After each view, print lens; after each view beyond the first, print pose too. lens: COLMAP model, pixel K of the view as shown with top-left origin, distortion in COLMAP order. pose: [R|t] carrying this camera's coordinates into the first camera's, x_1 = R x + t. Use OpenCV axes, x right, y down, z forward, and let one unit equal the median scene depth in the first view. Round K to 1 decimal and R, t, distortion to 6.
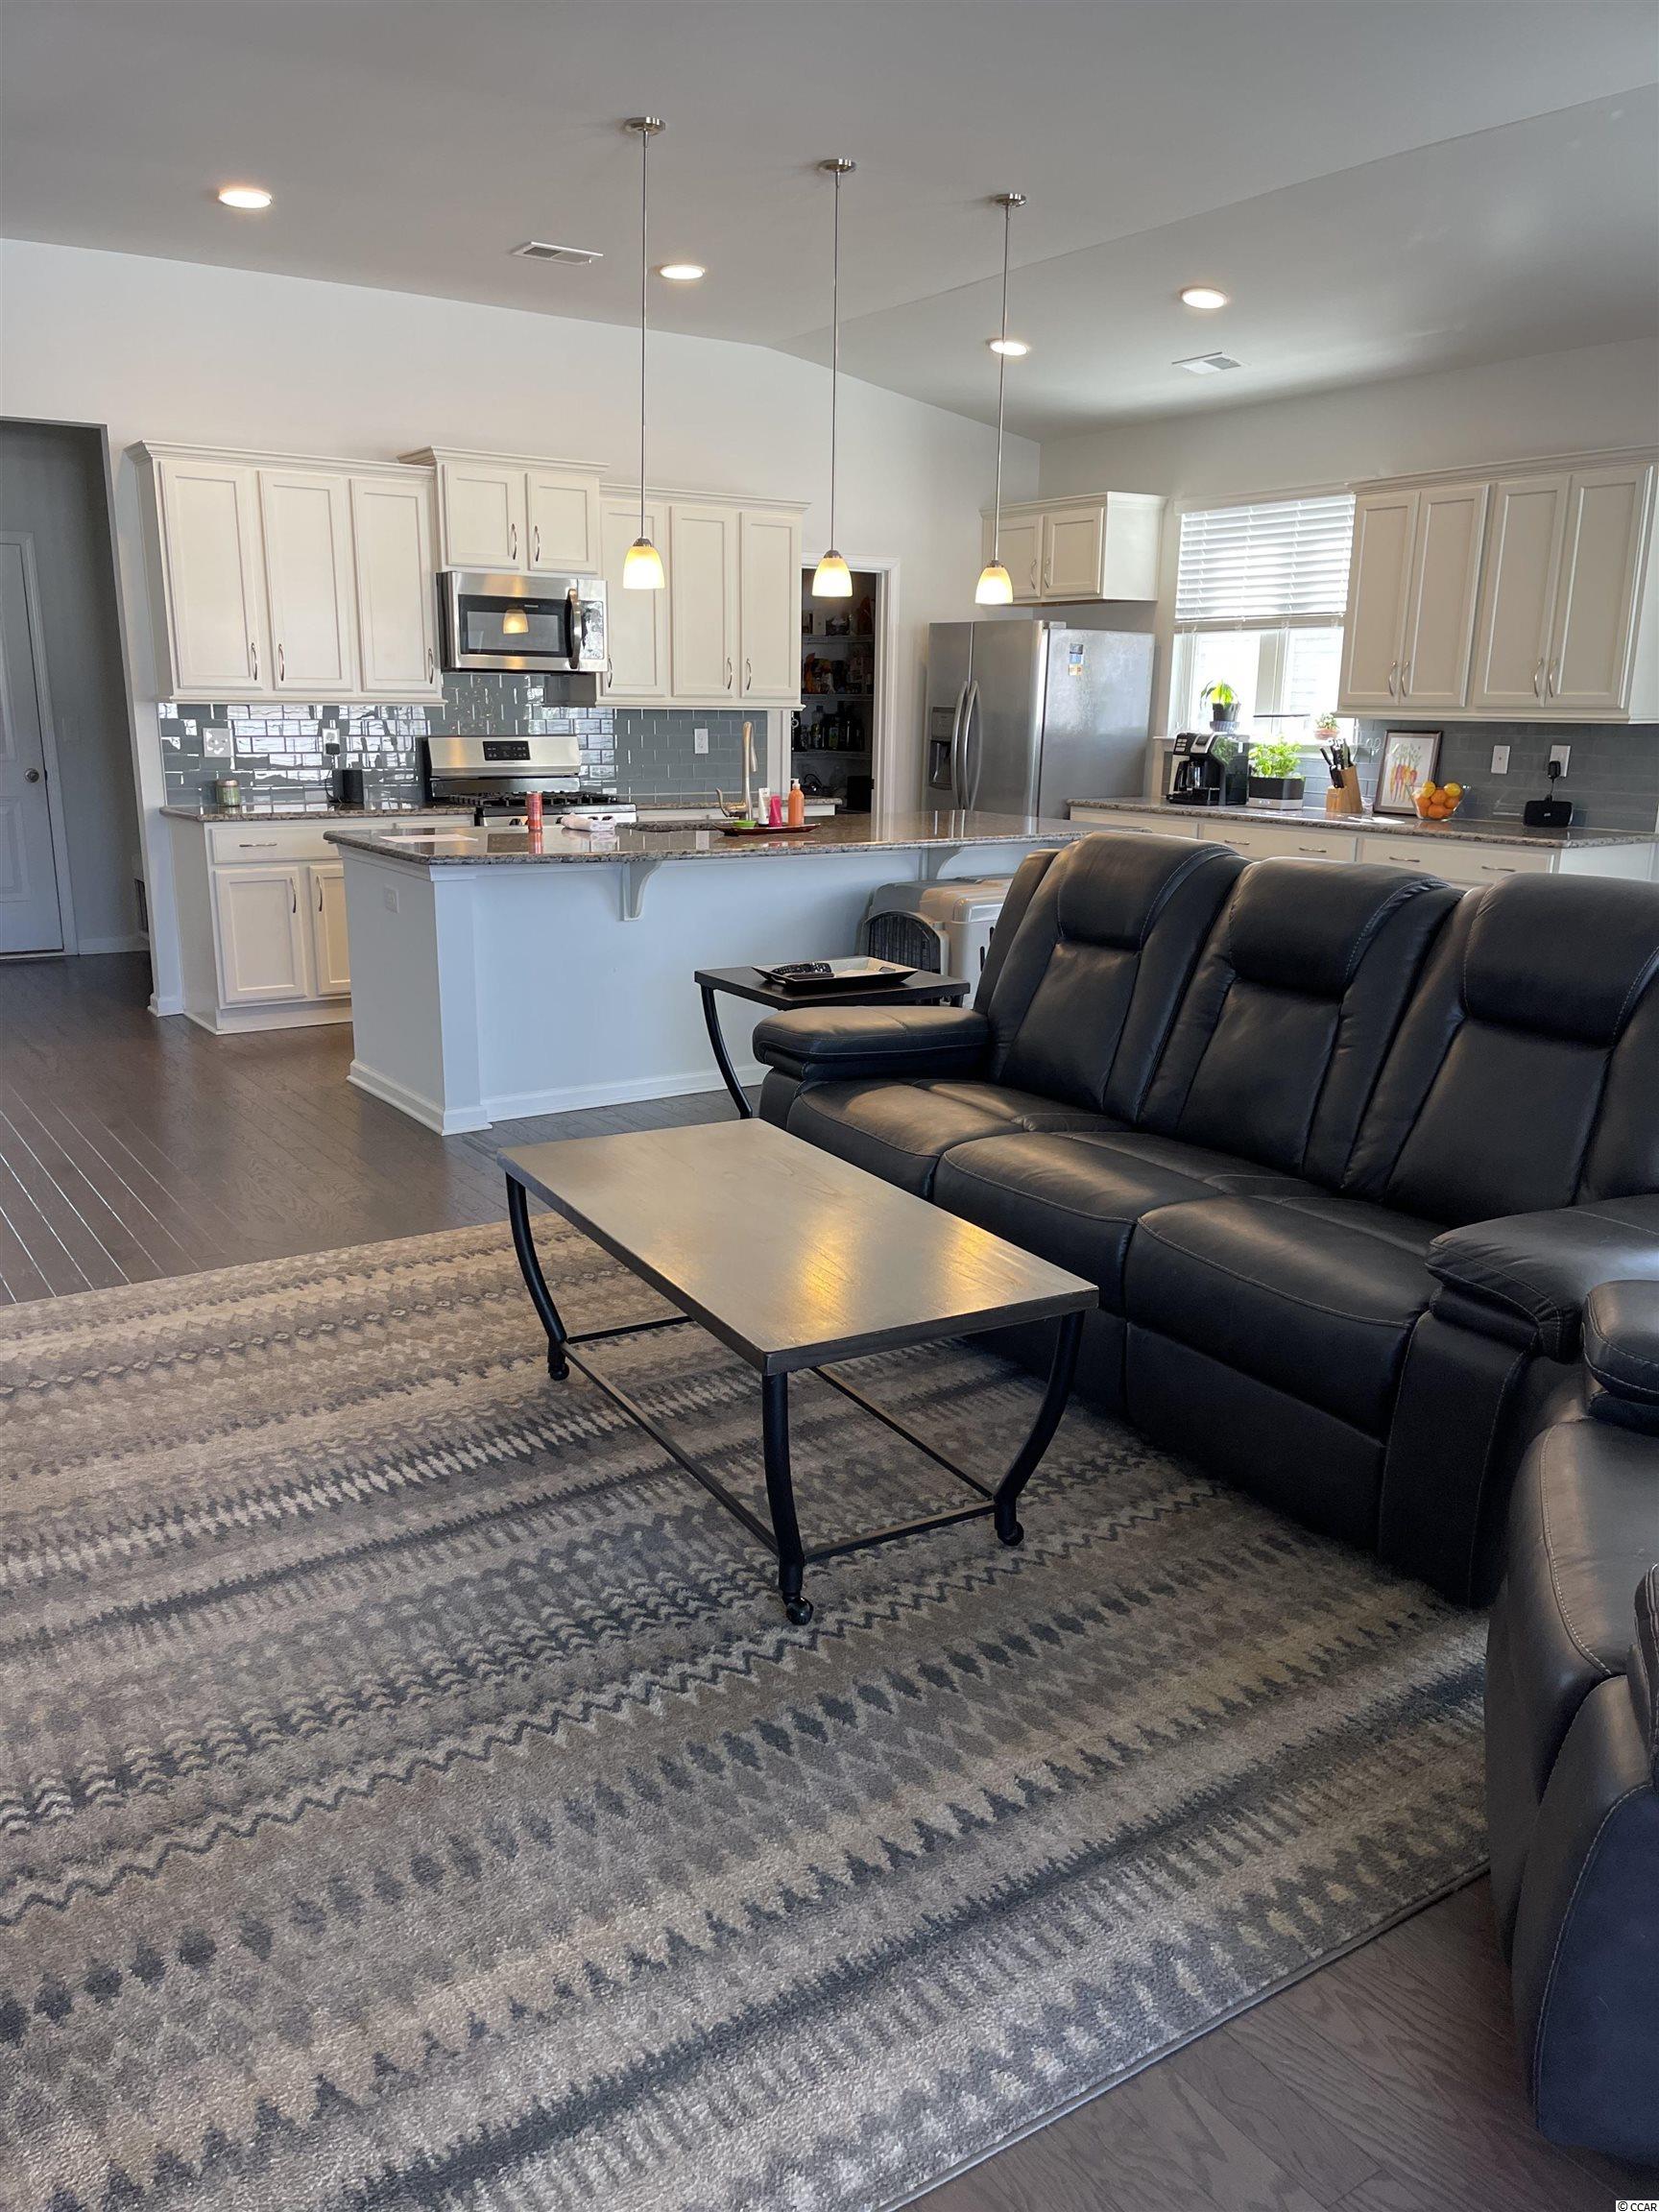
lens RADIAL K [[1671.9, 0, 818.8], [0, 1671.9, 1115.4], [0, 0, 1]] dist [0.064606, -0.083805]
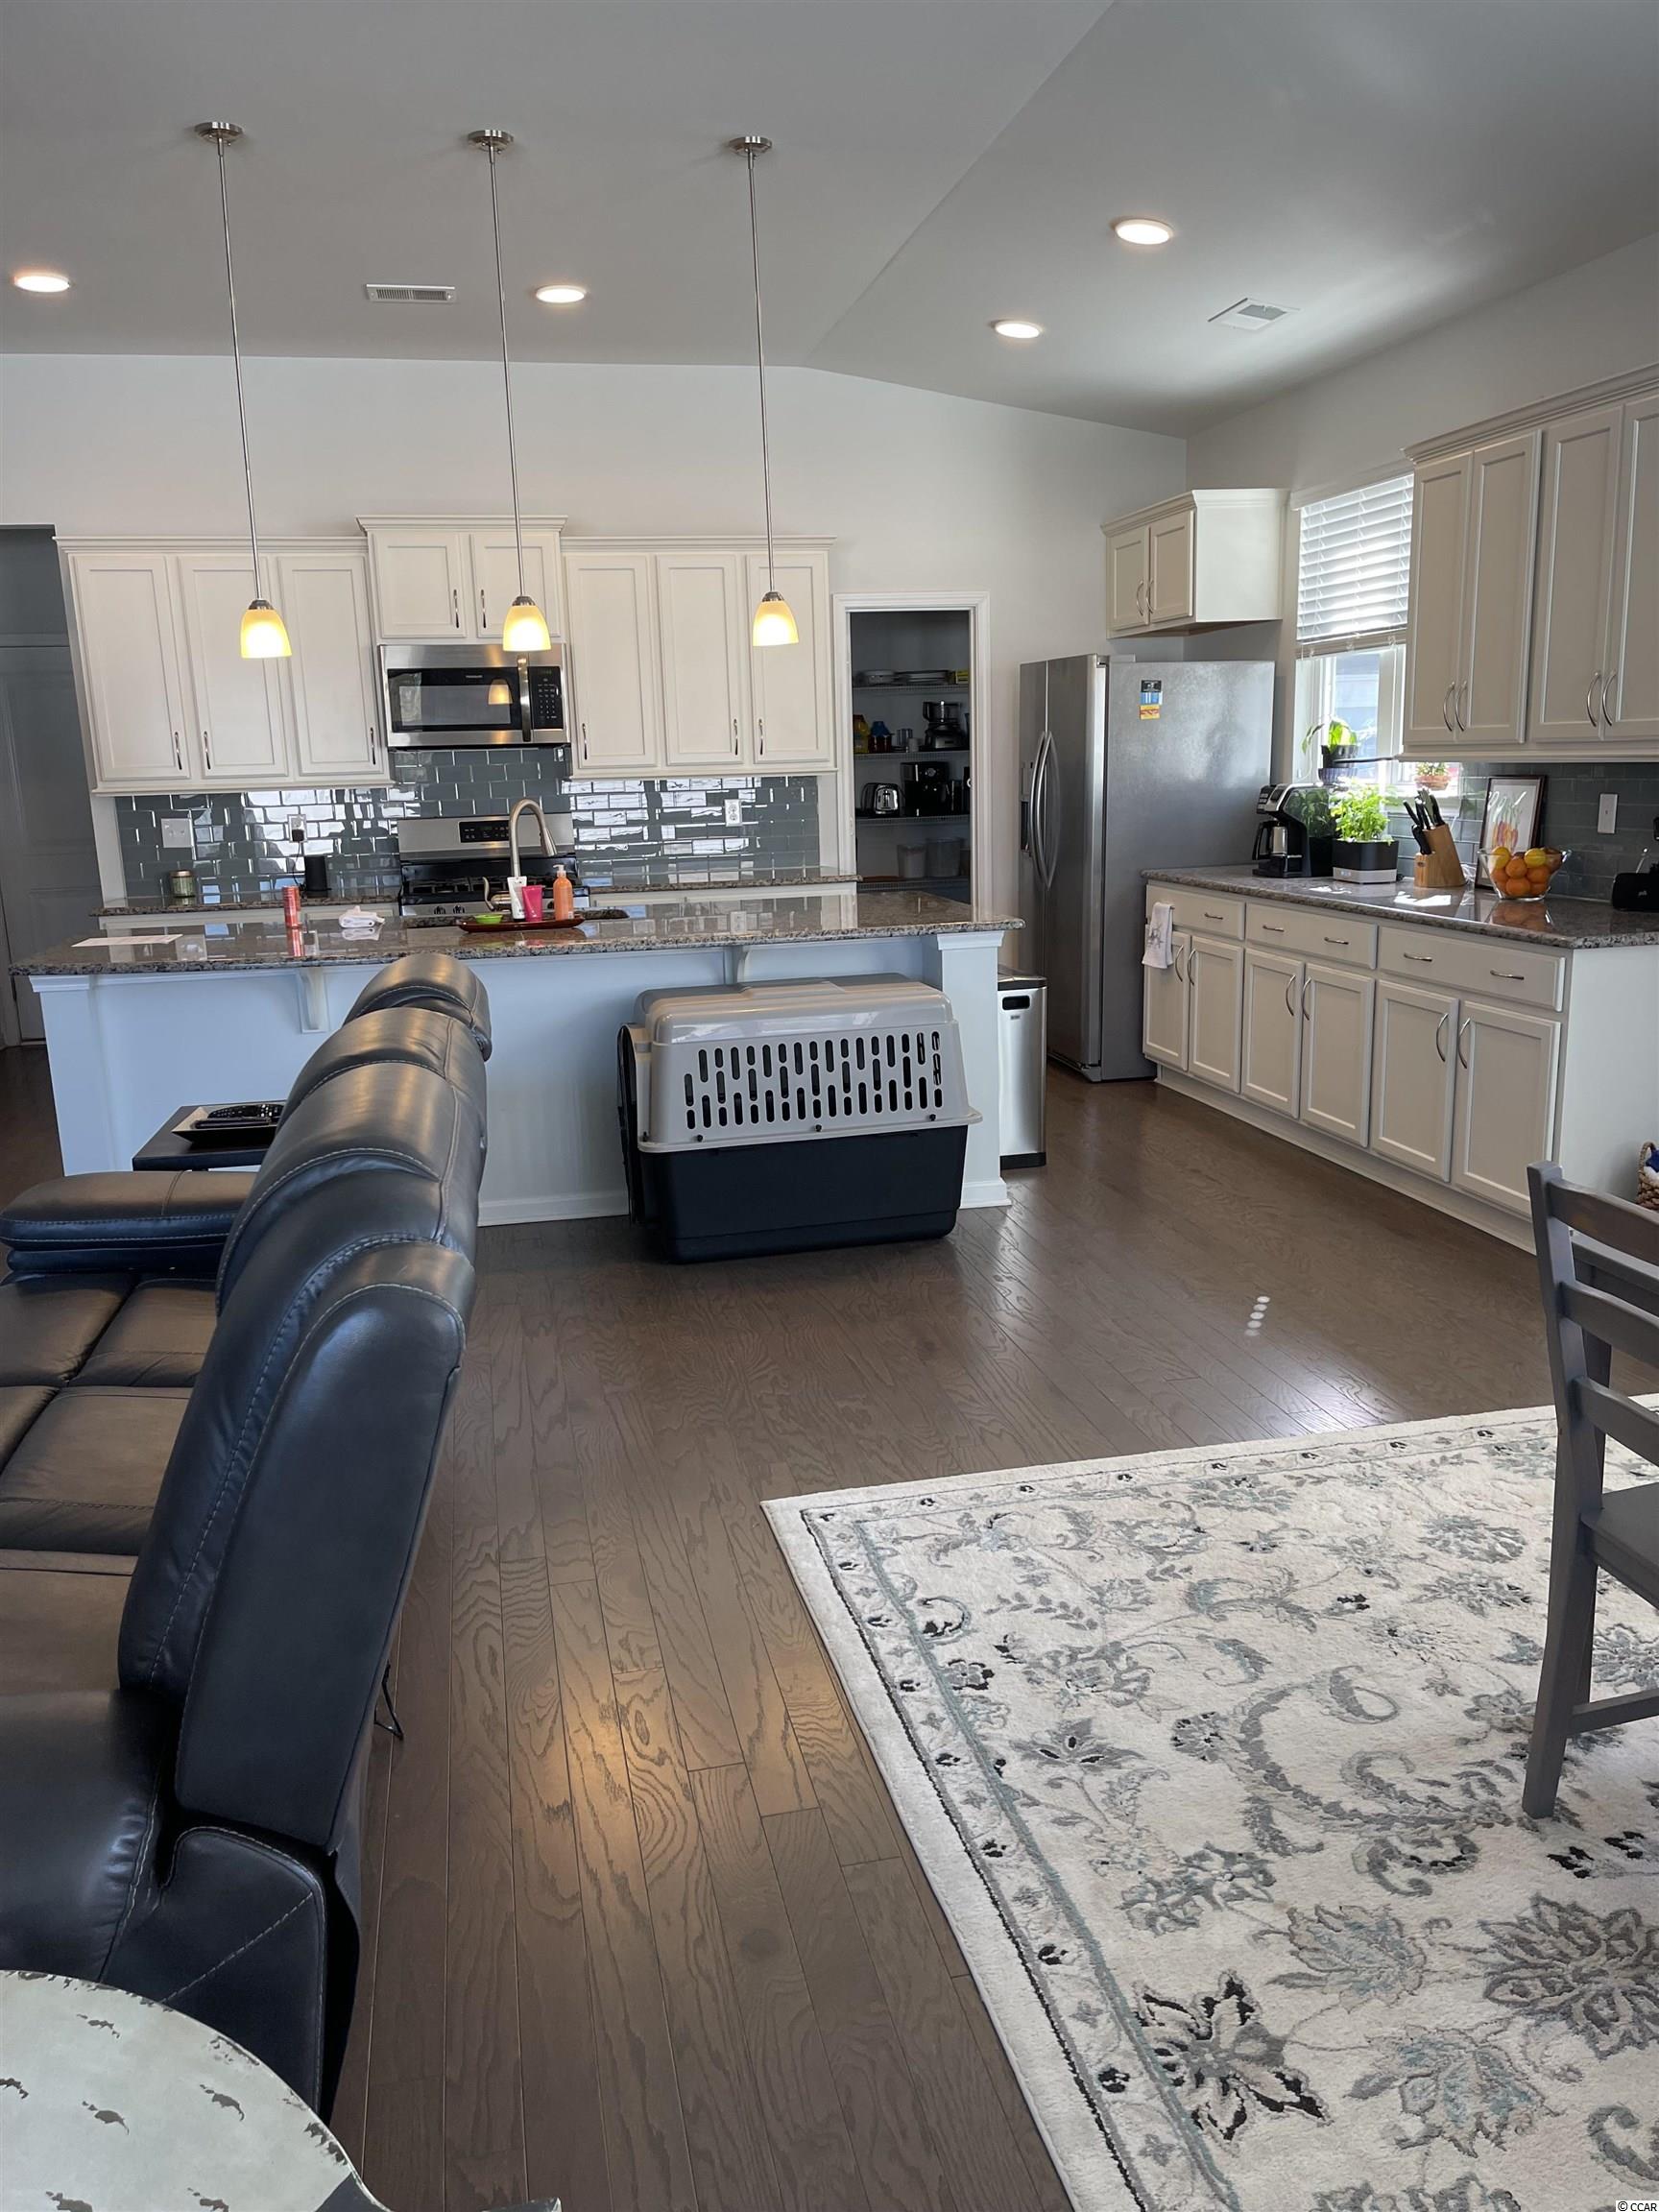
lens RADIAL K [[1671.9, 0, 817.0], [0, 1671.9, 1113.8], [0, 0, 1]] dist [0.064606, -0.083805]
pose [[0.929225, 0.037565, -0.367600, 0.332723], [-0.048303, 0.998631, -0.020051, -0.051521], [0.366344, 0.036388, 0.929768, 0.210798]]
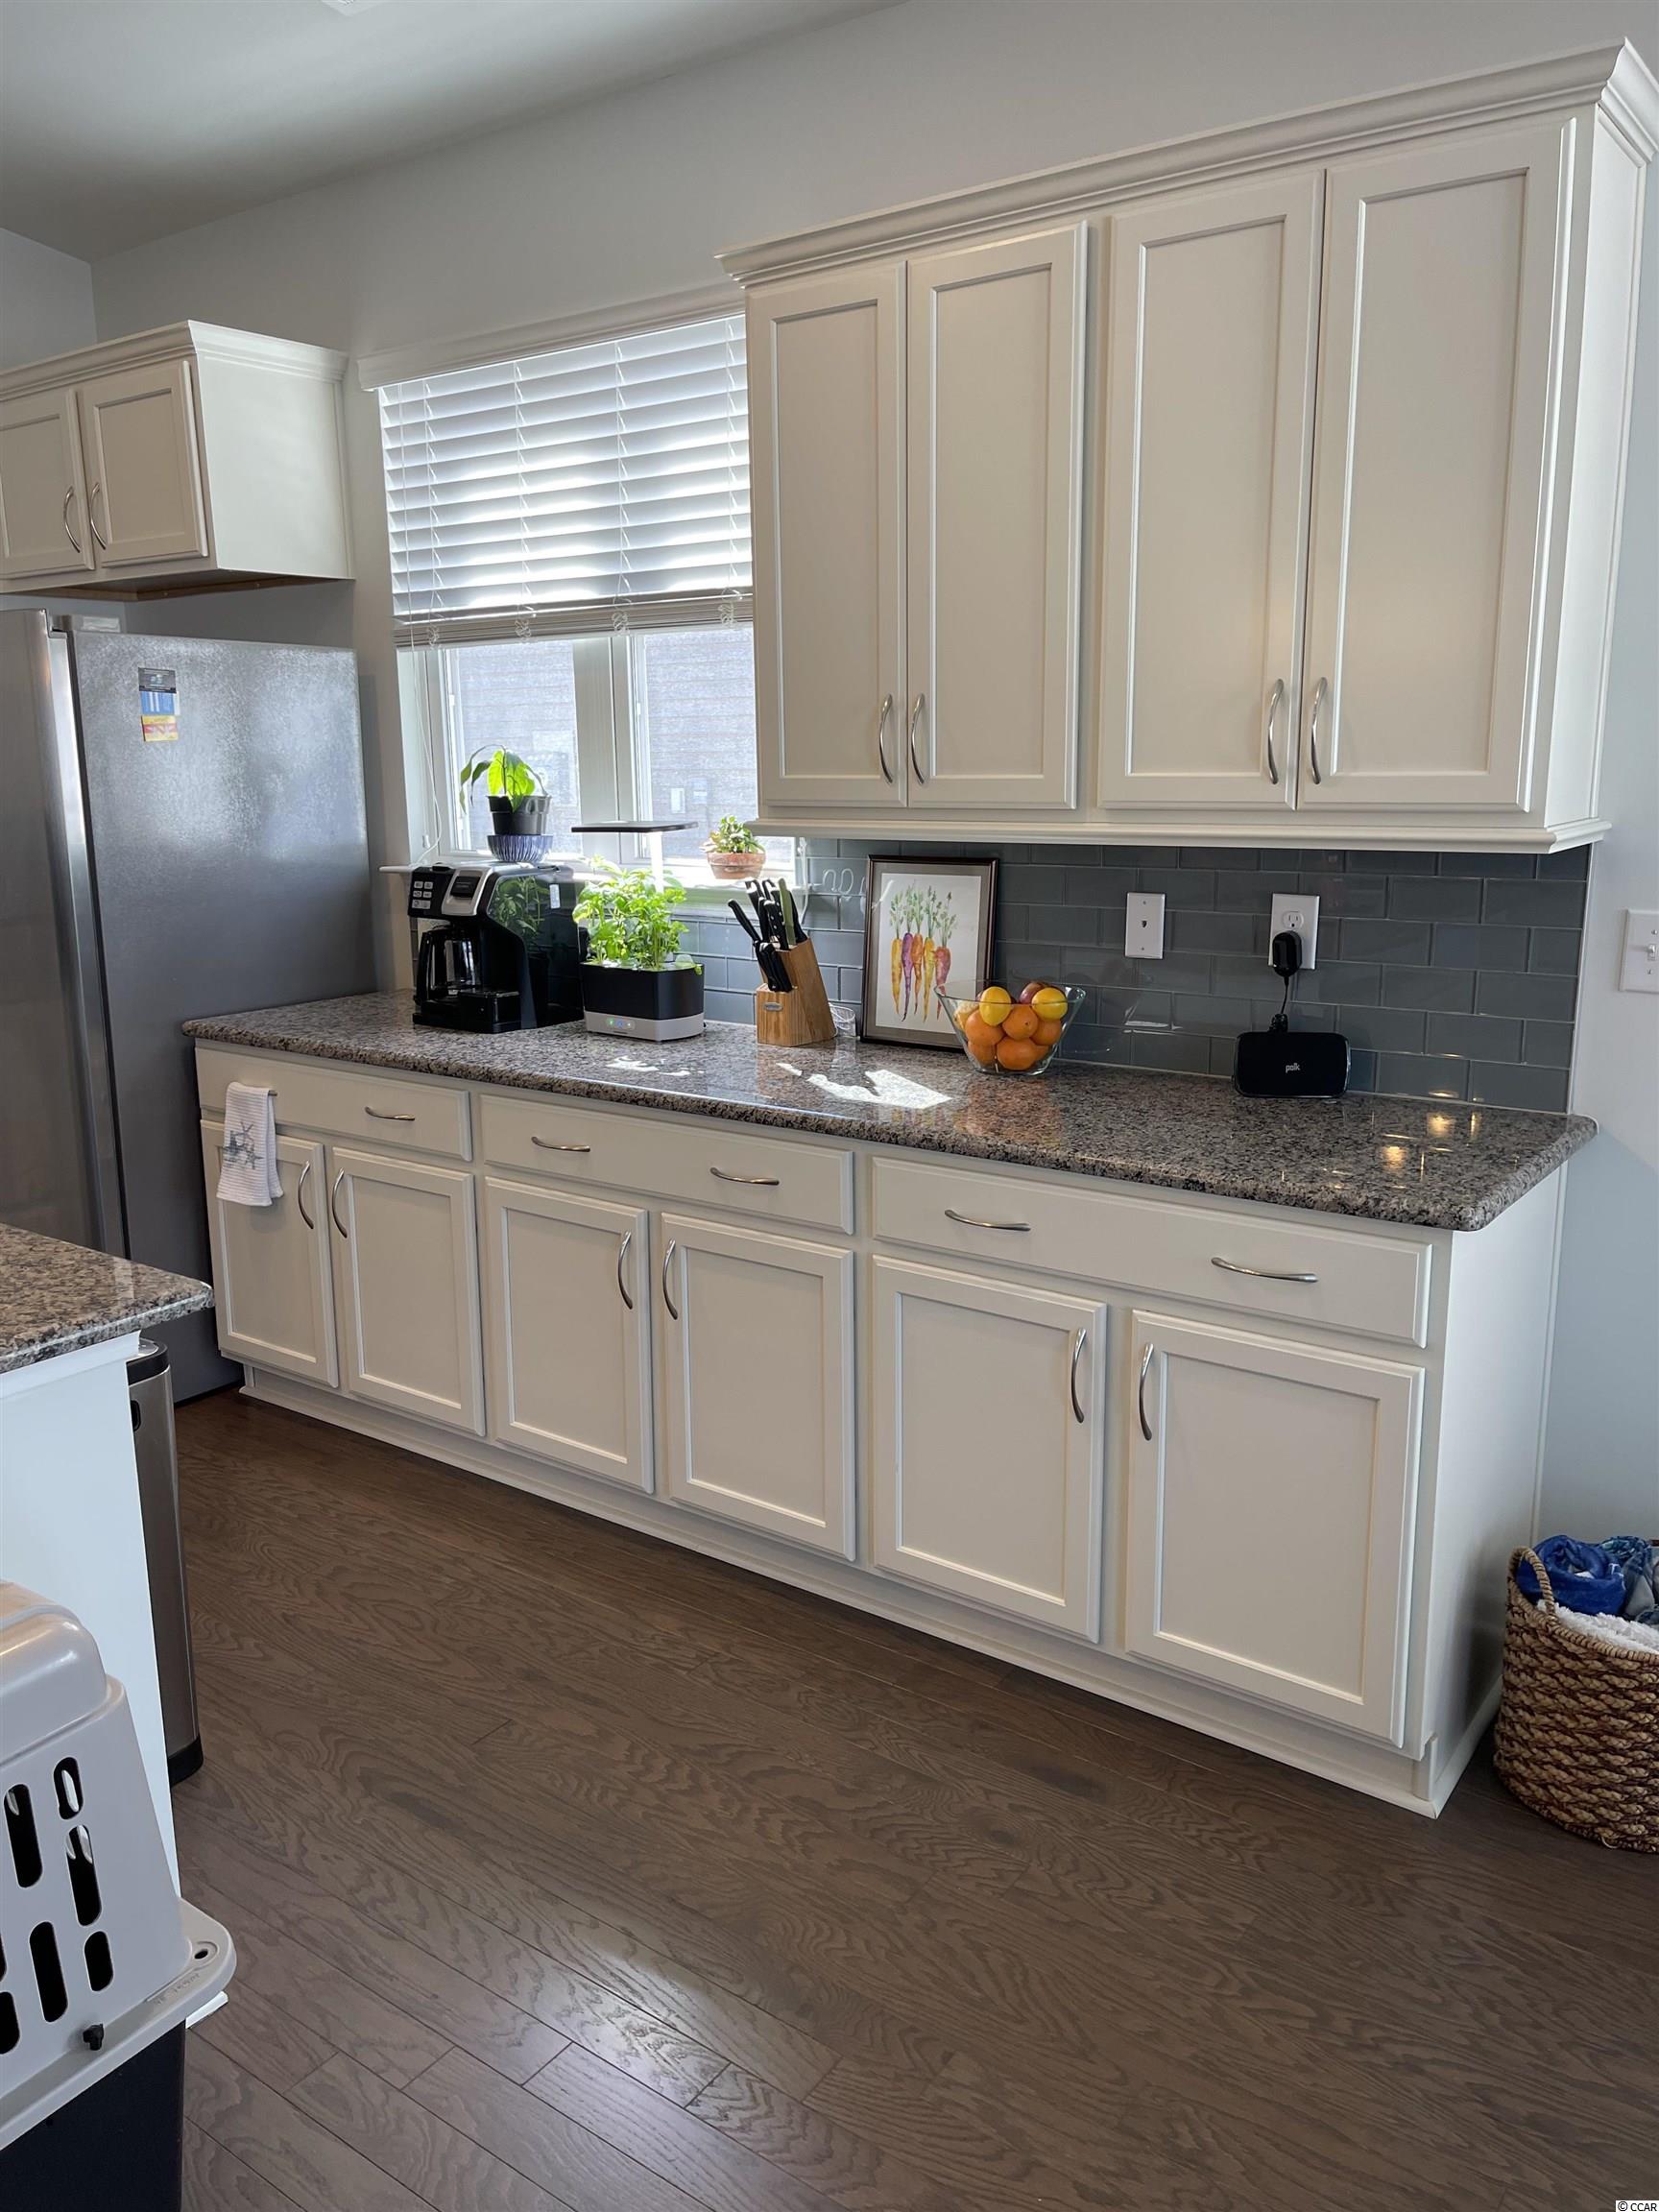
lens RADIAL K [[1671.9, 0, 826.9], [0, 1671.9, 1101.4], [0, 0, 1]] dist [0.064606, -0.083805]
pose [[0.936872, -0.095459, 0.336391, 0.170542], [0.108493, 0.993894, -0.020119, -0.154374], [-0.332417, 0.055345, 0.941507, 0.585439]]
